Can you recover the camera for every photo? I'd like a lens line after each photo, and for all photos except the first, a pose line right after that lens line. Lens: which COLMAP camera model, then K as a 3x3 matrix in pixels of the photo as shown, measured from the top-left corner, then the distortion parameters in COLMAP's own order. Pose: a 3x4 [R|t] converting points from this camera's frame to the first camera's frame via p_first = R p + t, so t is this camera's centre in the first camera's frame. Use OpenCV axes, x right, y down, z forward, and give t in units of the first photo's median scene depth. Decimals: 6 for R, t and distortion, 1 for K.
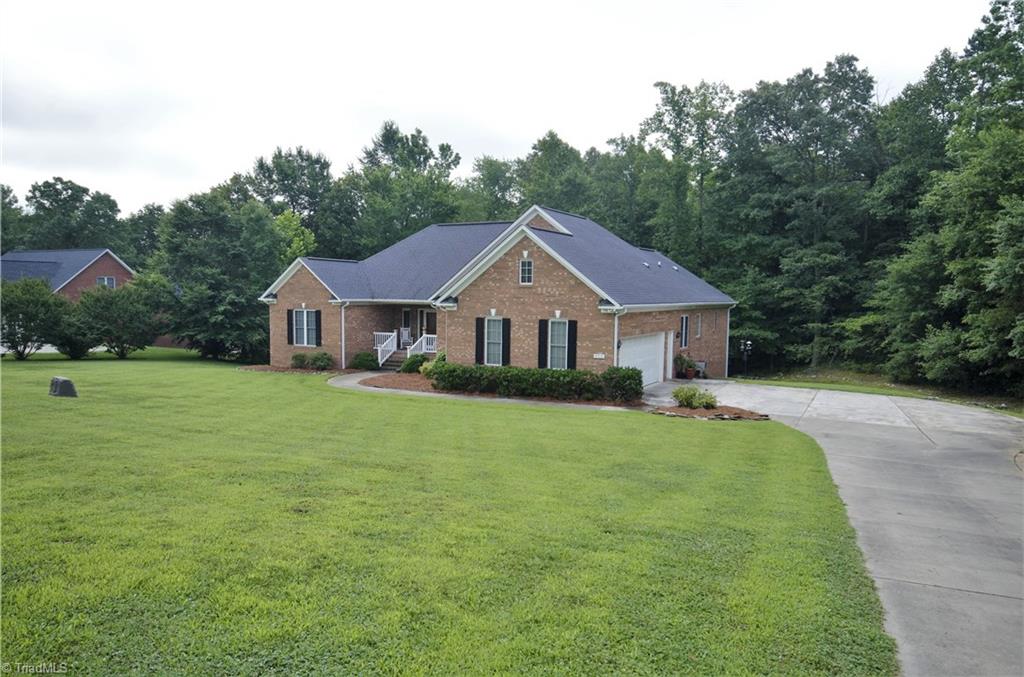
lens RADIAL K [[1048.7, 0, 512.0], [0, 1048.7, 338.5], [0, 0, 1]] dist [0.011688, 0.008539]
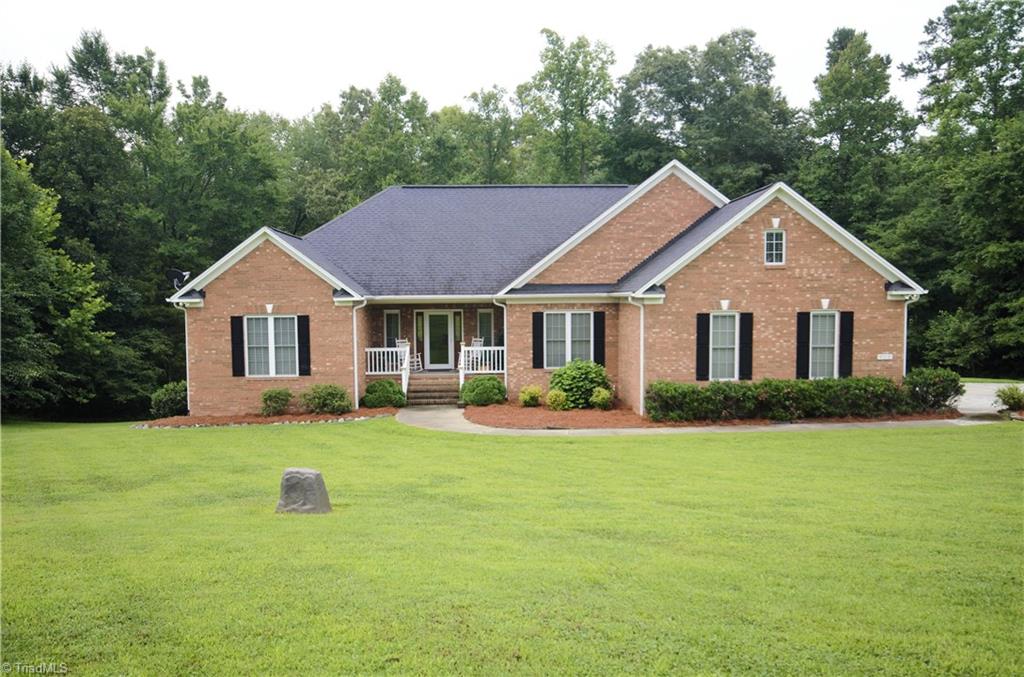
lens RADIAL K [[1048.7, 0, 512.0], [0, 1048.7, 338.5], [0, 0, 1]] dist [0.011688, 0.008539]
pose [[0.751279, -0.041722, 0.658665, -0.591090], [0.049642, 0.998745, 0.006641, -0.014248], [-0.658115, 0.027709, 0.752407, 0.566015]]
